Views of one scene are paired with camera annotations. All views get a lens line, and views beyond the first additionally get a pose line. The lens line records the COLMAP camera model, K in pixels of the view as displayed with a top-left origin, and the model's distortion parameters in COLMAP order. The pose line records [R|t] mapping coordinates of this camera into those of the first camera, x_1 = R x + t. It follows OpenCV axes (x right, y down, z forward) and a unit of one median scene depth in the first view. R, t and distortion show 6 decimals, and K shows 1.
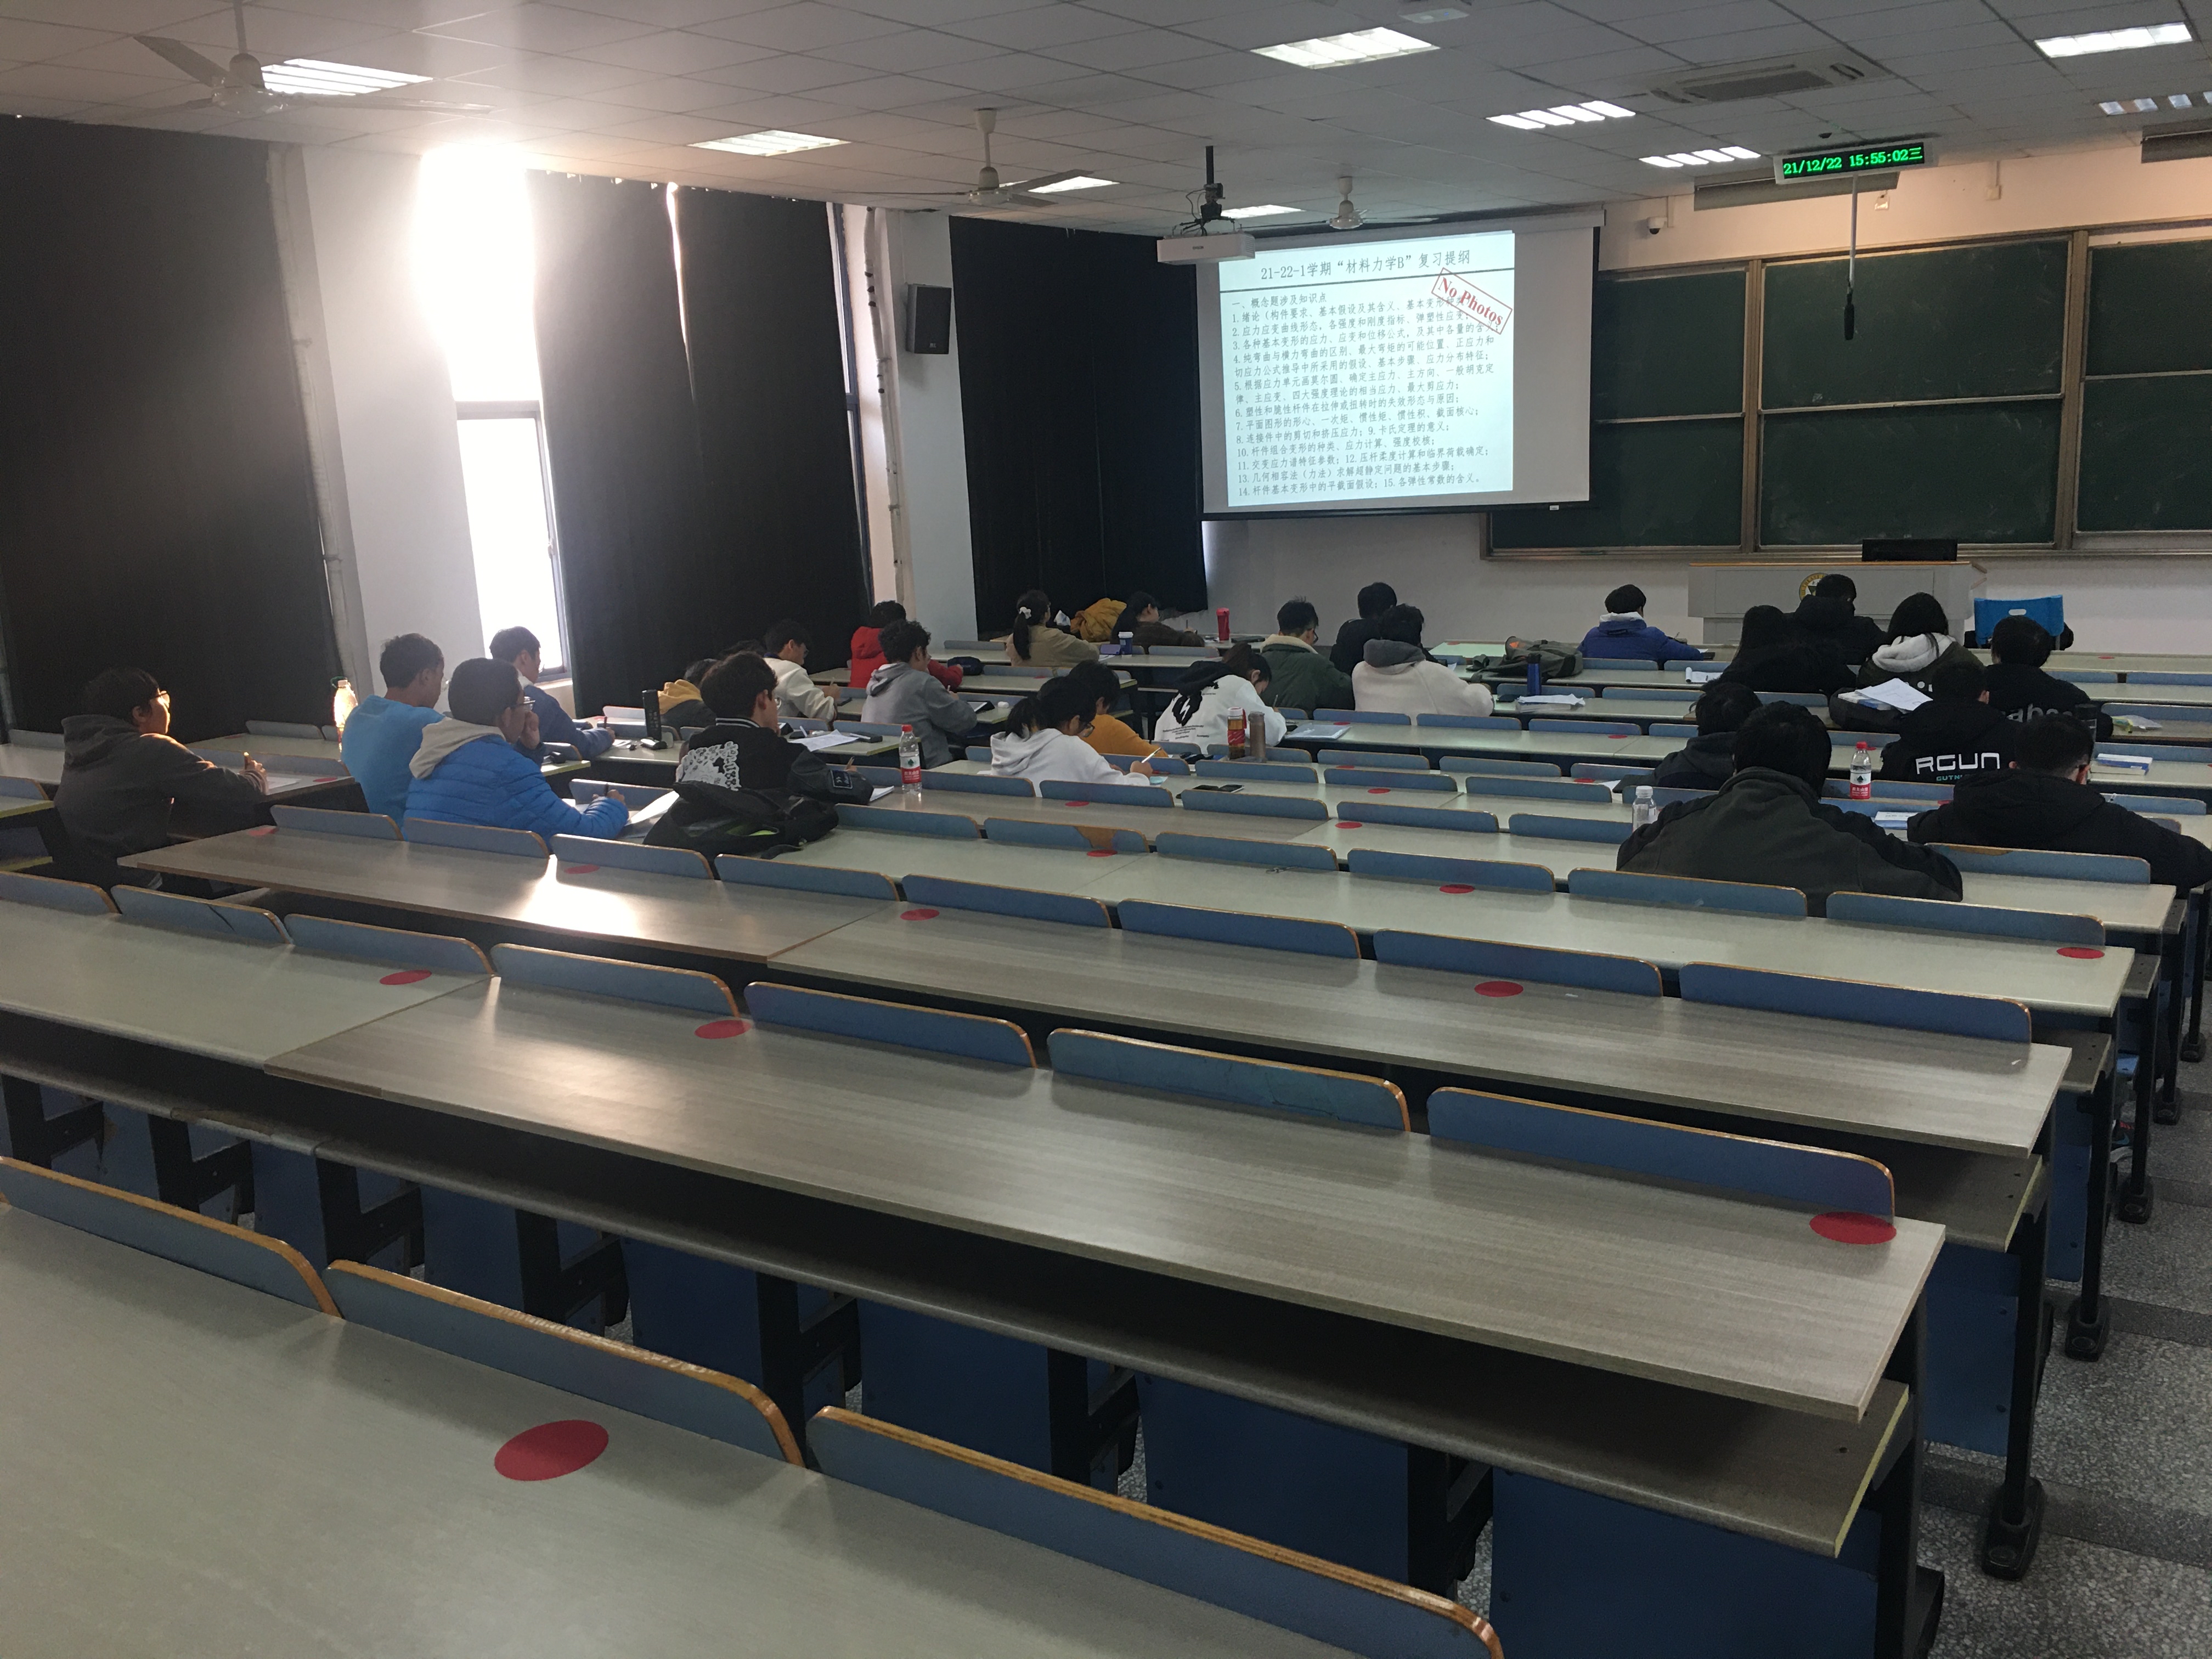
lens RADIAL K [[1880.1, 0, 1104.3], [0, 1880.1, 806.2], [0, 0, 1]] dist [0.087753, -0.127607]
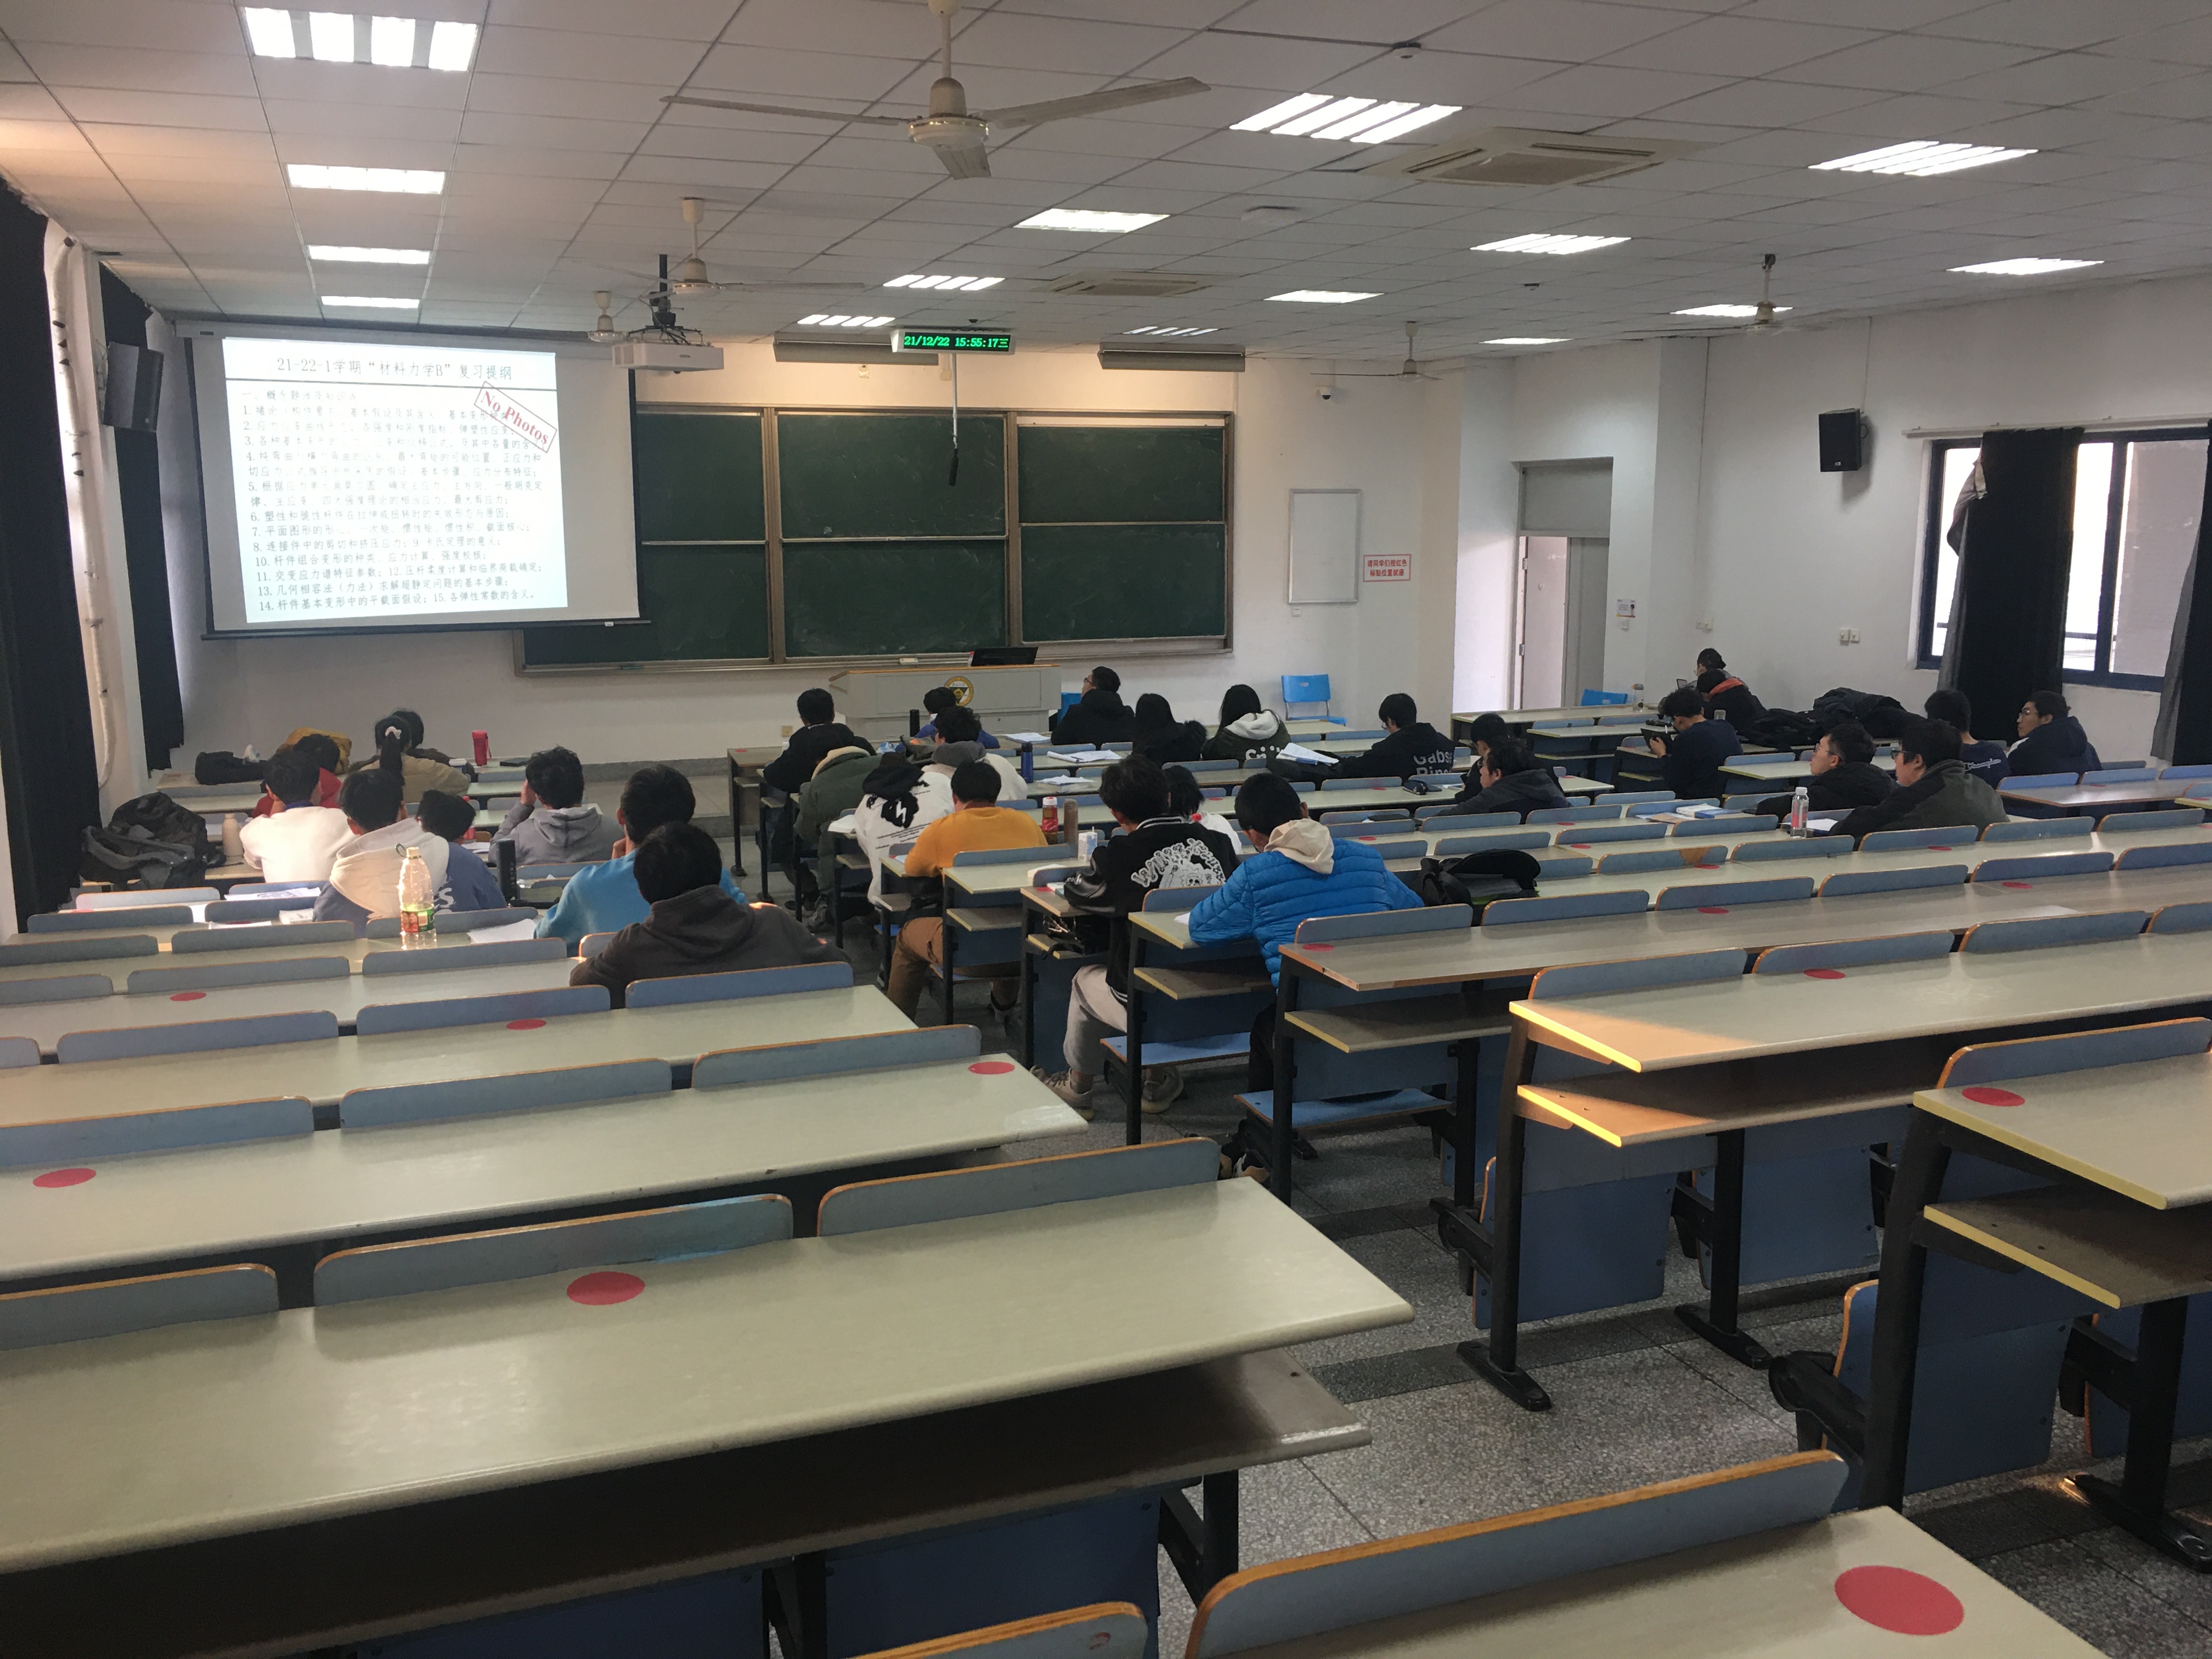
lens RADIAL K [[1880.1, 0, 1104.3], [0, 1880.1, 806.2], [0, 0, 1]] dist [0.087753, -0.127607]
pose [[0.584960, -0.082329, 0.806873, -0.433702], [0.135987, 0.990707, 0.002499, -0.025299], [-0.799581, 0.108262, 0.590720, 0.185702]]
